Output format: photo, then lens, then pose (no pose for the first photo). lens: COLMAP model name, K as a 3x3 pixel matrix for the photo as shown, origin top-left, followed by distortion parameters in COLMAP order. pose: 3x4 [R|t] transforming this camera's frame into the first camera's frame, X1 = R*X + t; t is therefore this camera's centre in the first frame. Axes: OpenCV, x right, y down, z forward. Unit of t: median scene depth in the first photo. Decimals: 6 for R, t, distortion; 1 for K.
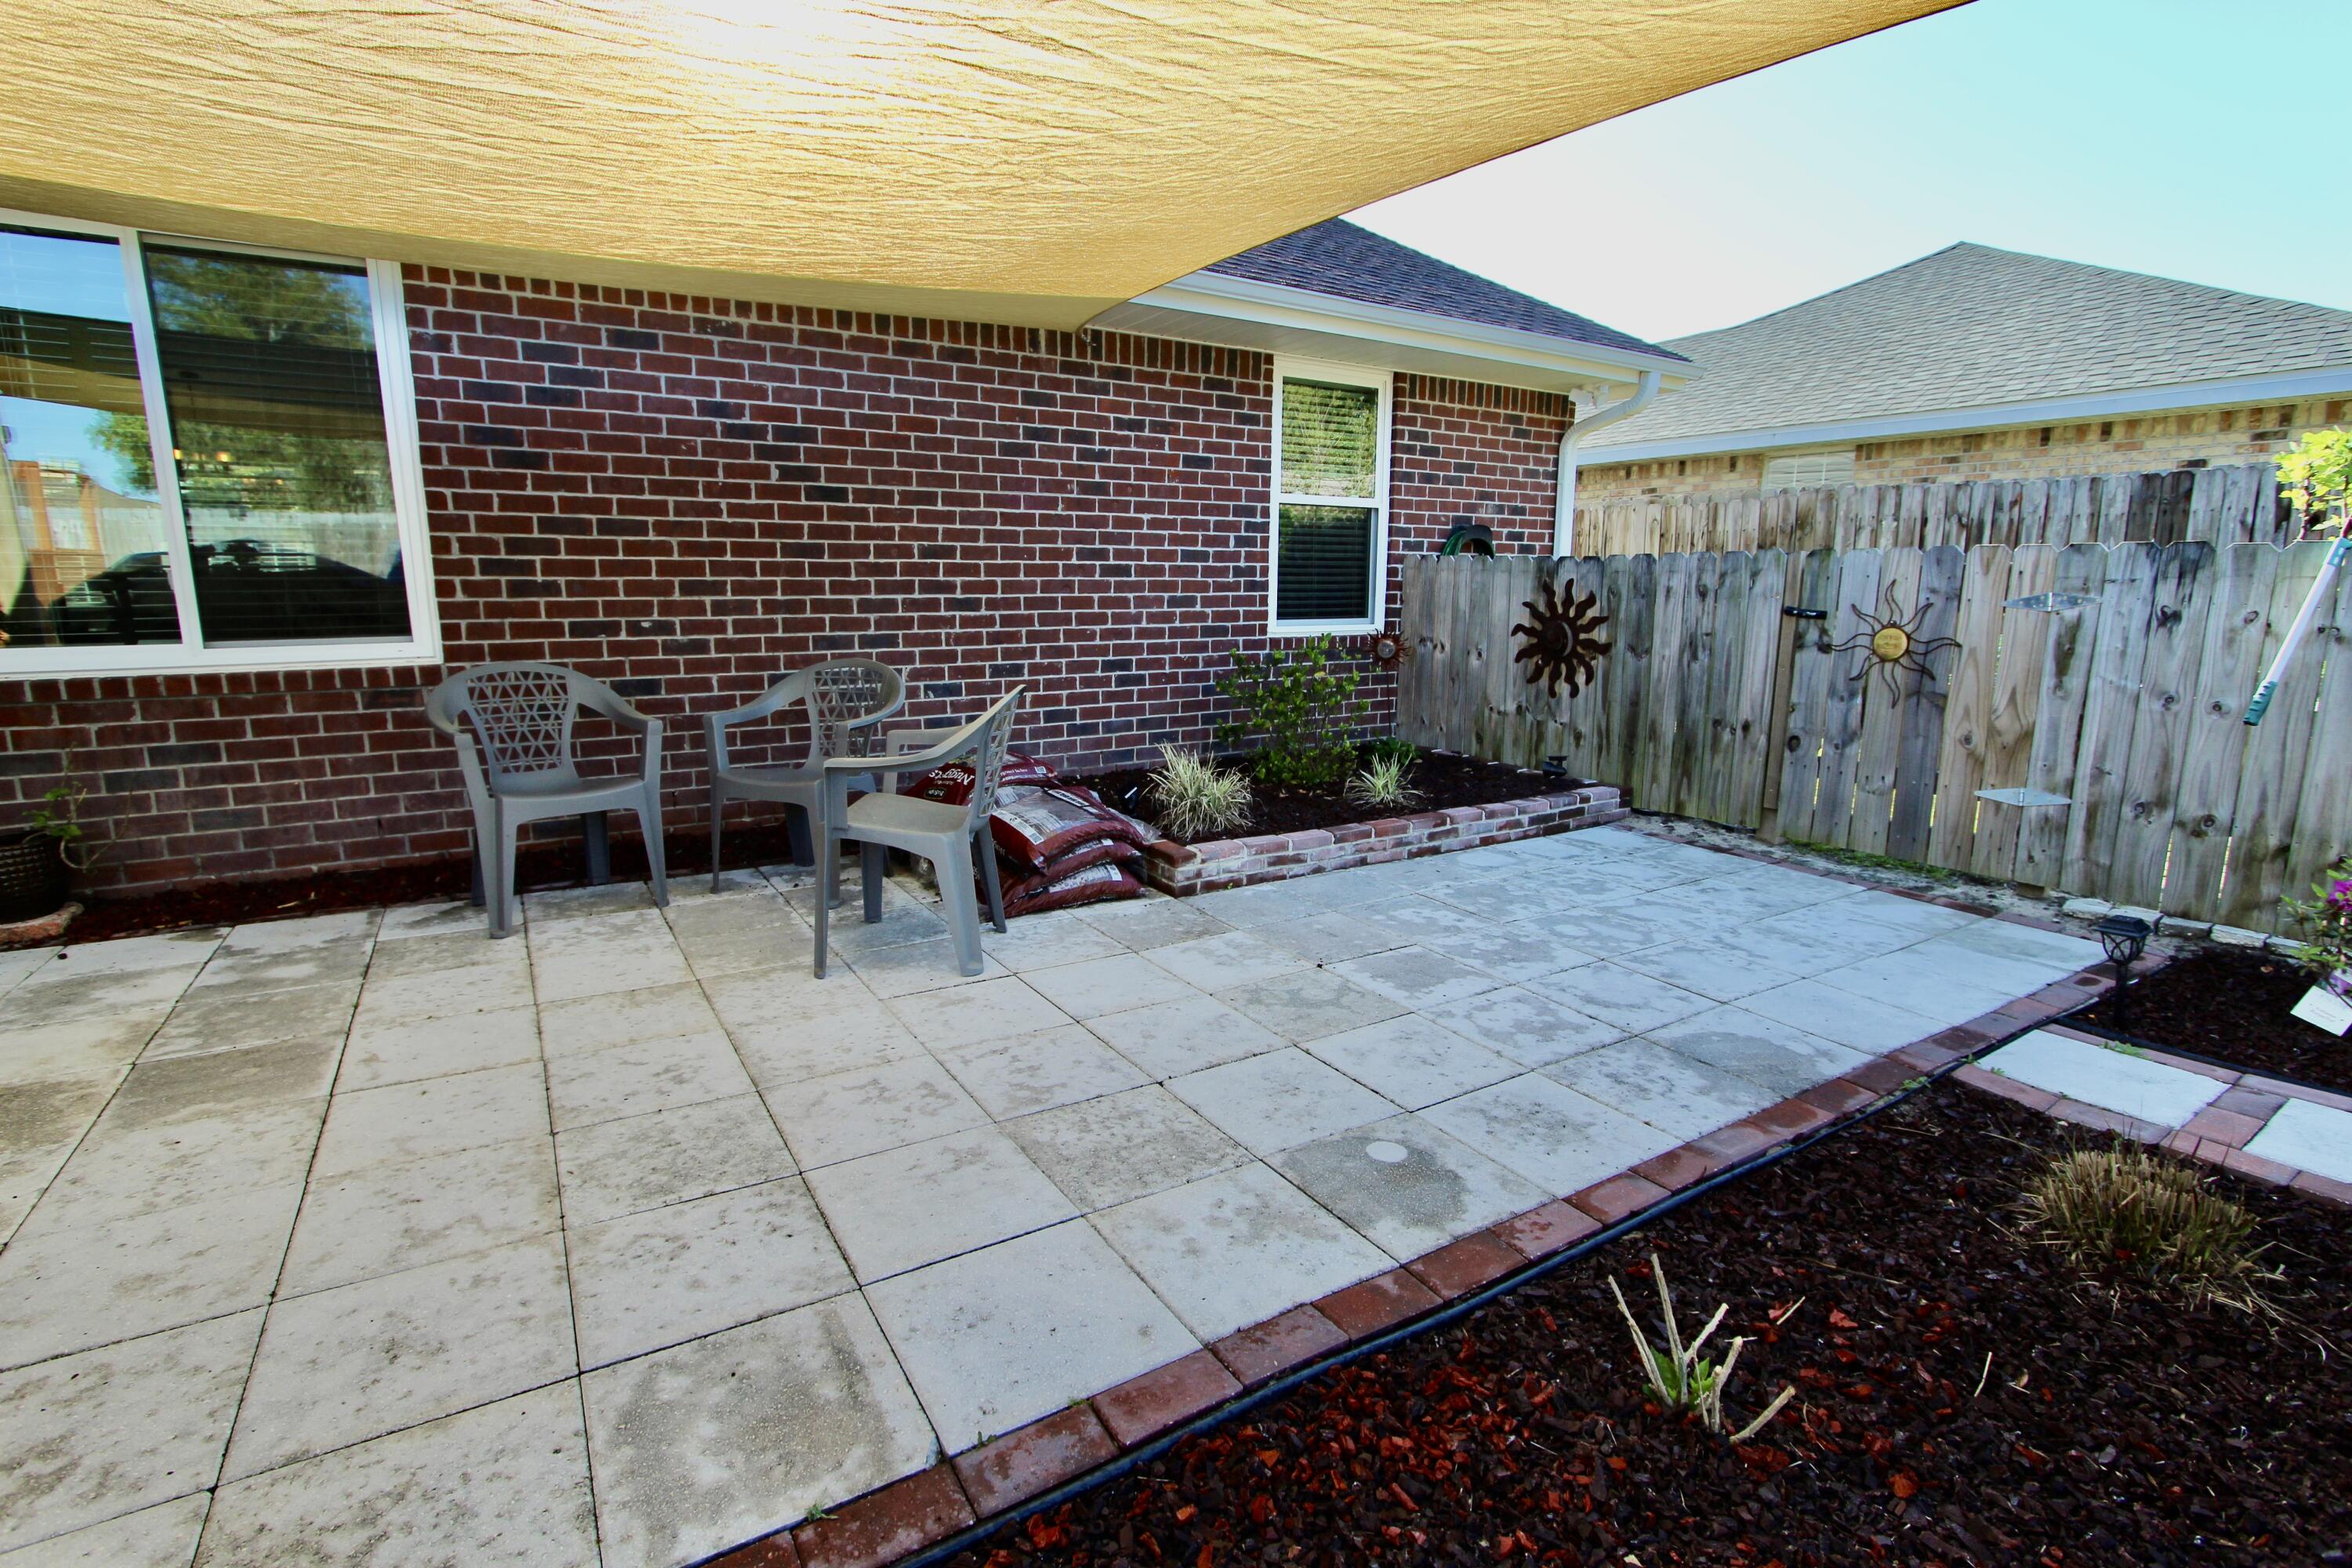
lens RADIAL K [[1087.2, 0, 1172.1], [0, 1087.2, 777.5], [0, 0, 1]] dist [-0.017911, 0.003115]
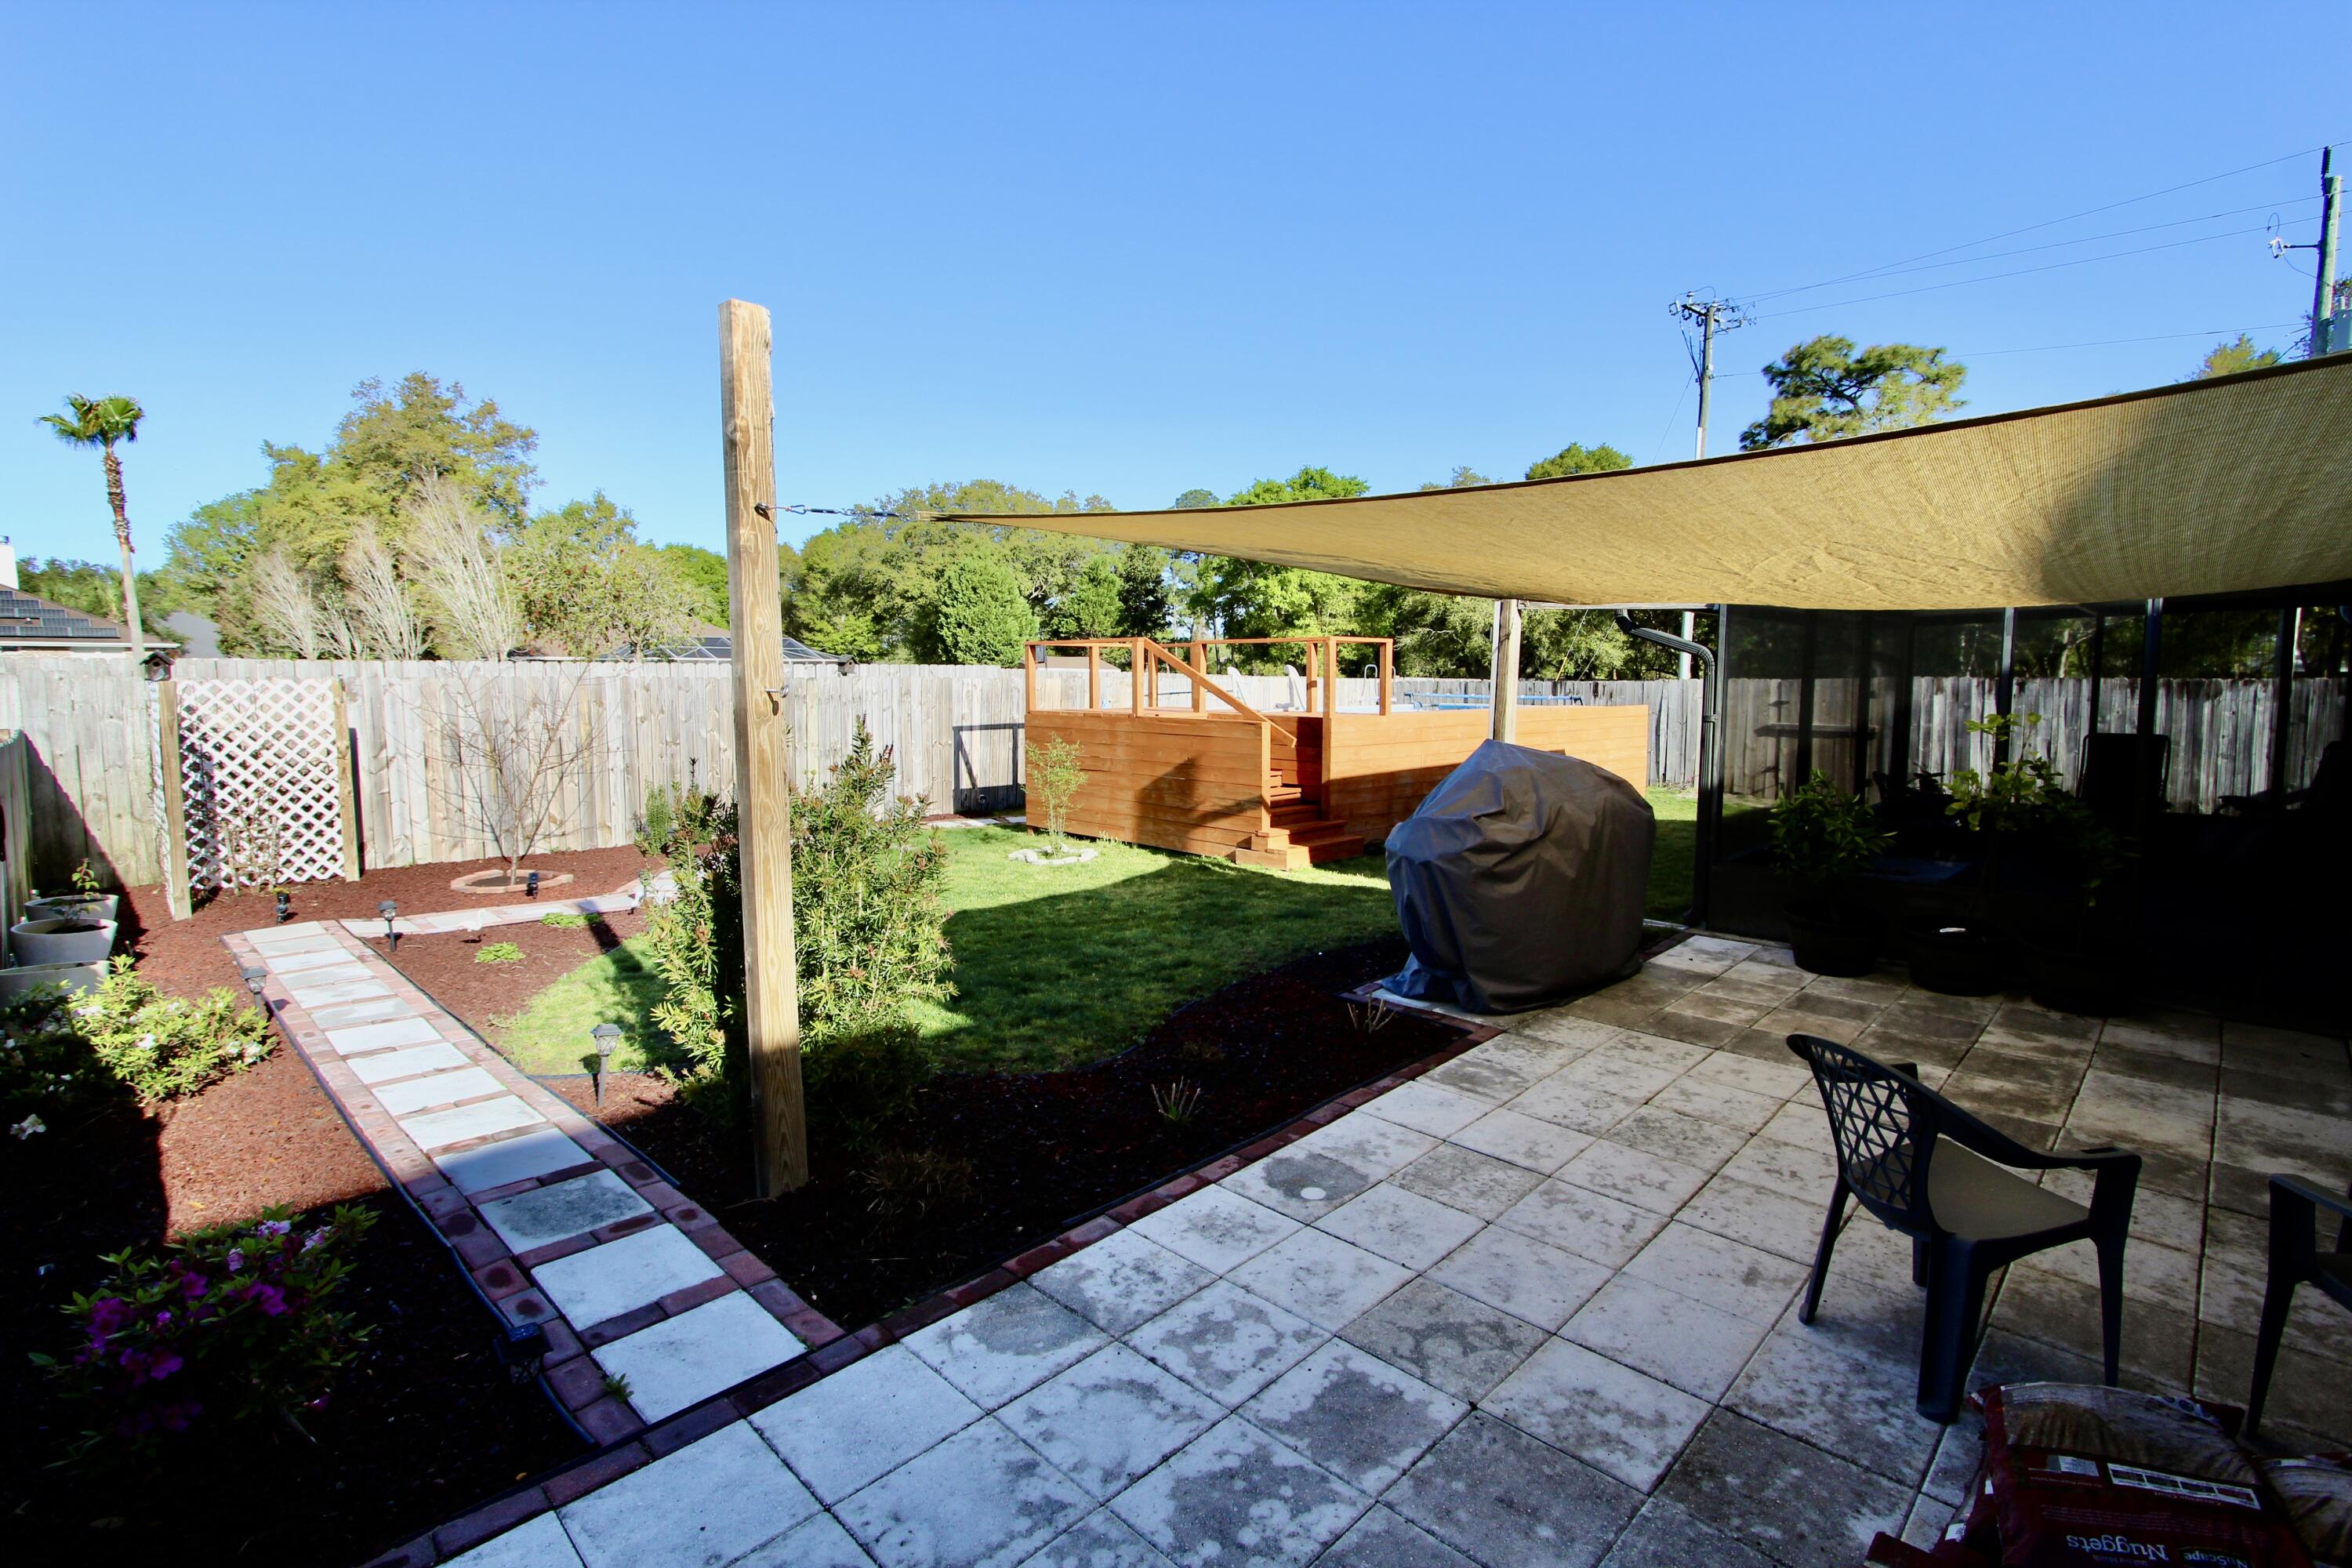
lens RADIAL K [[1087.2, 0, 1176.6], [0, 1087.2, 771.7], [0, 0, 1]] dist [-0.017911, 0.003115]
pose [[-0.973185, 0.017241, -0.229376, 0.411857], [-0.045074, 0.963561, 0.263665, -0.368932], [0.225564, 0.266933, -0.936946, 1.252073]]
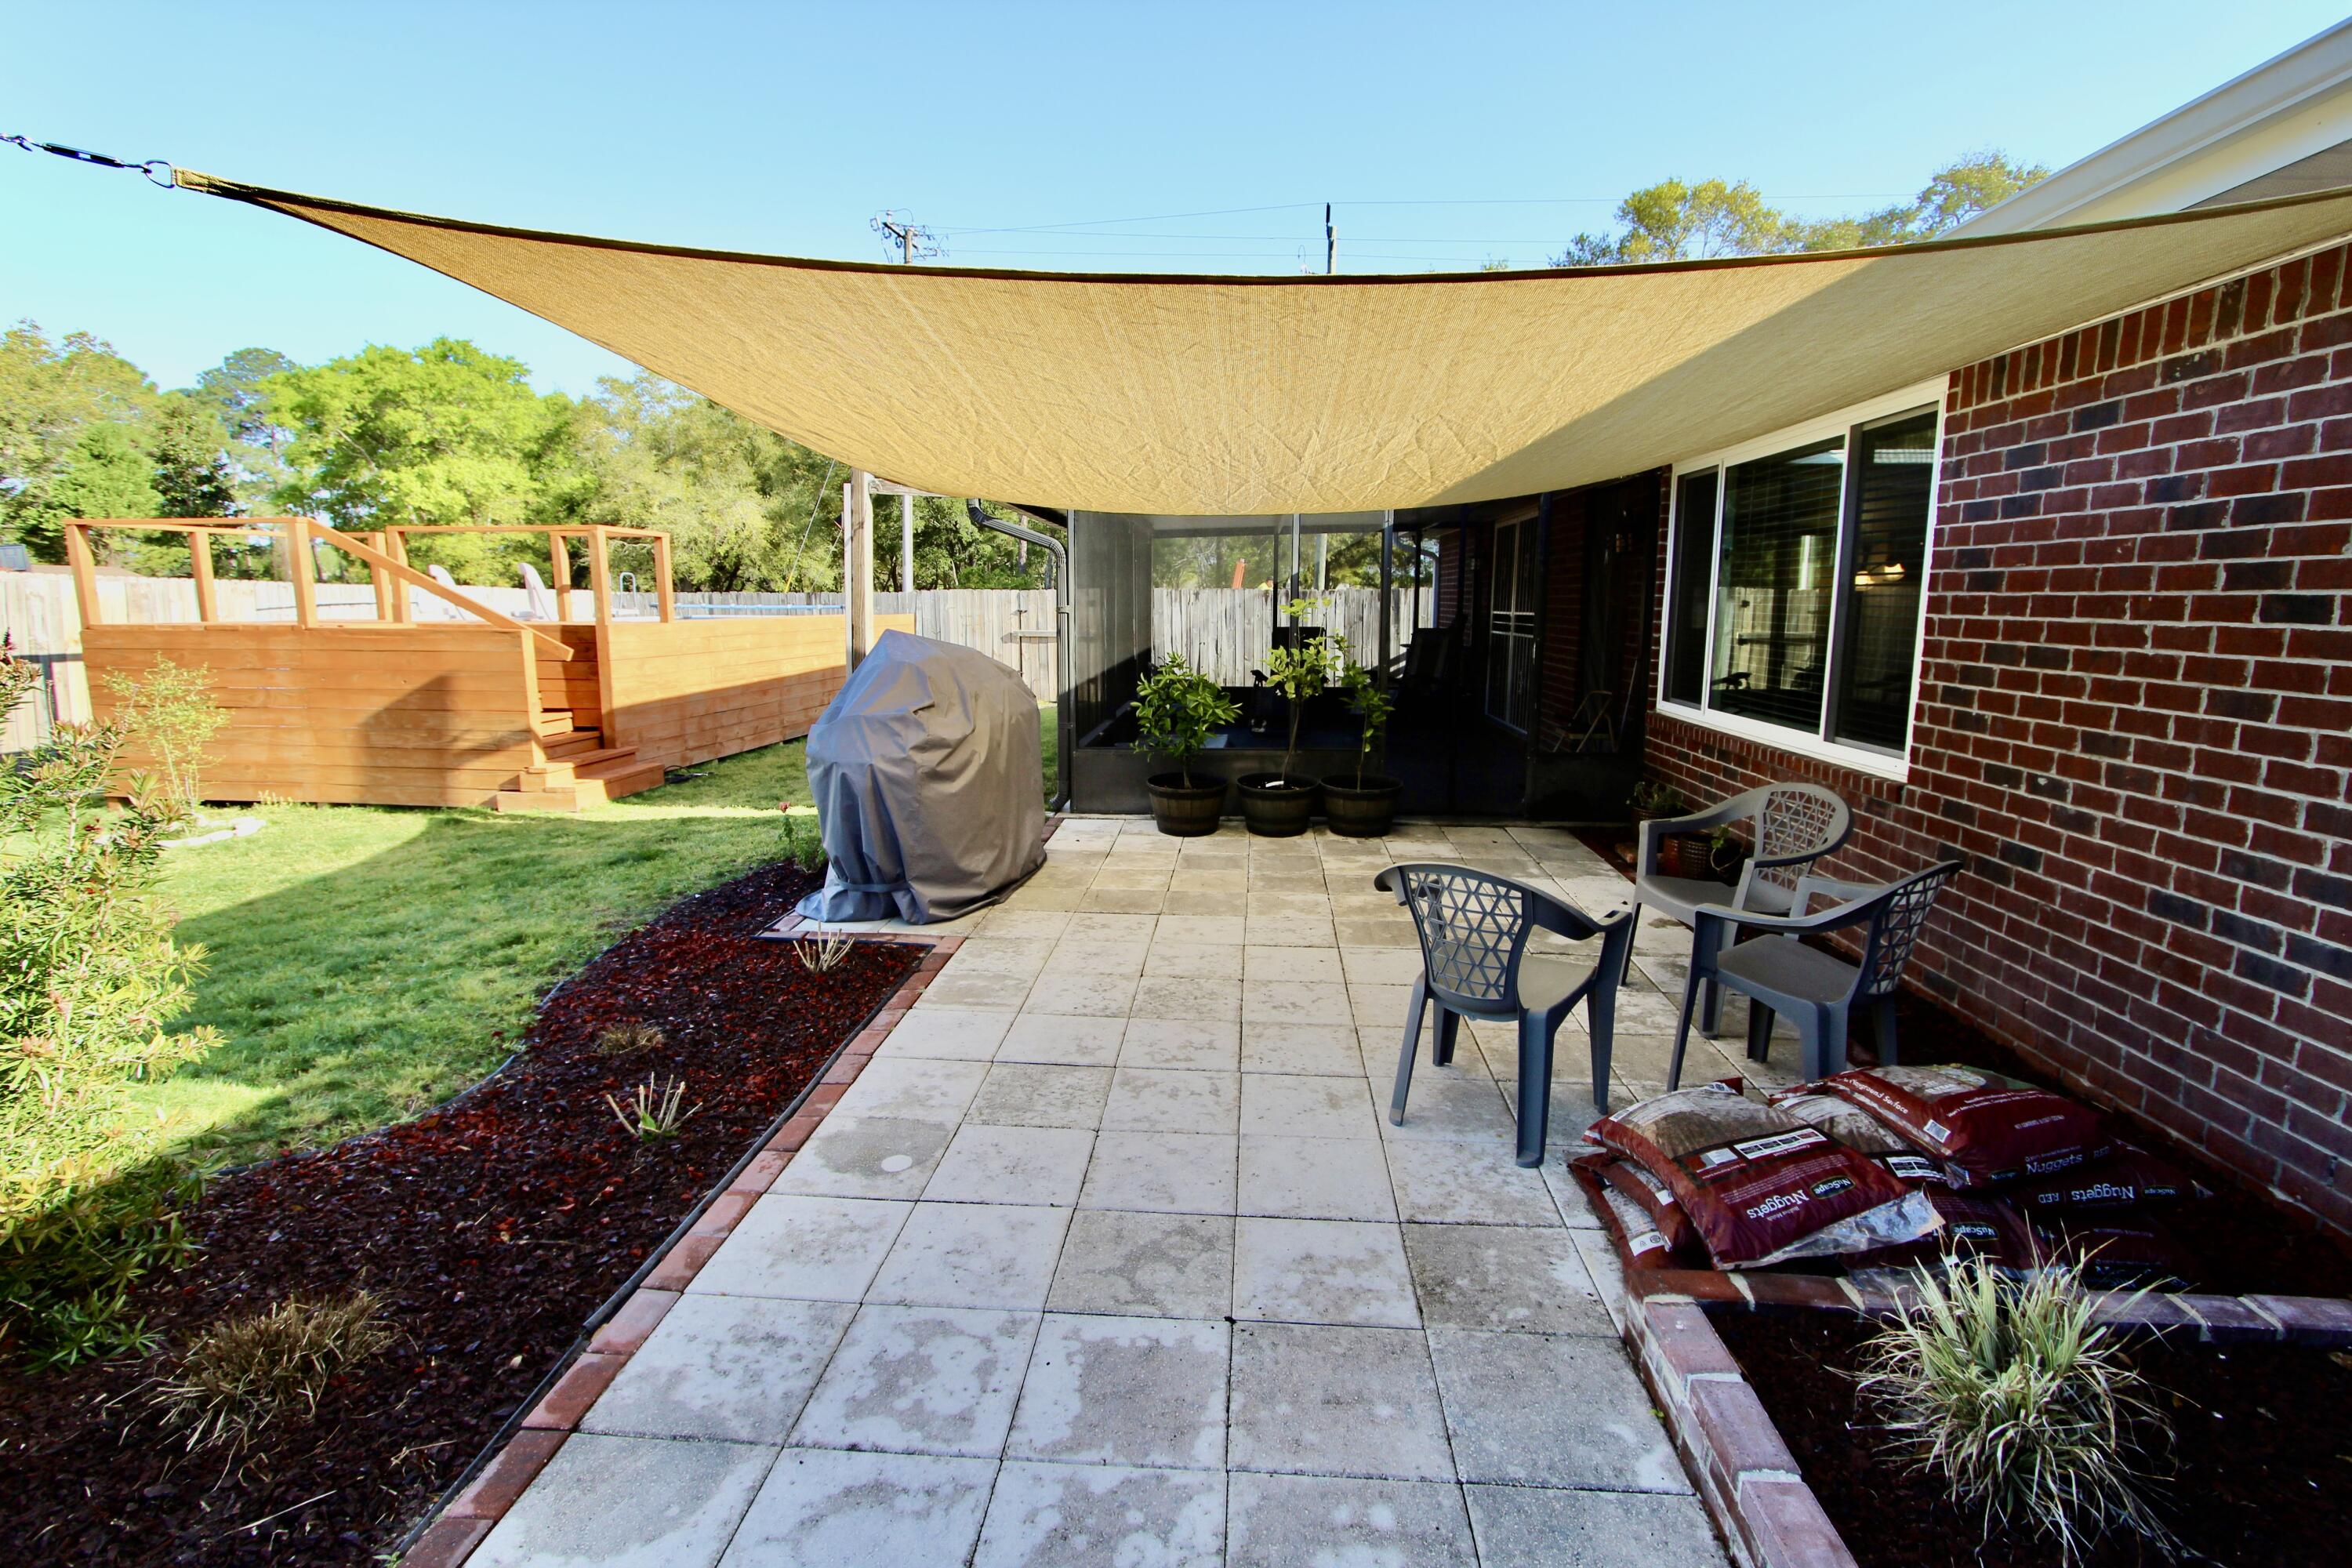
lens RADIAL K [[1087.2, 0, 1174.0], [0, 1087.2, 773.5], [0, 0, 1]] dist [-0.017911, 0.003115]
pose [[-0.591021, 0.121760, -0.797413, 0.541549], [-0.153967, 0.953340, 0.259685, -0.274080], [0.791826, 0.276255, -0.544697, 1.010482]]
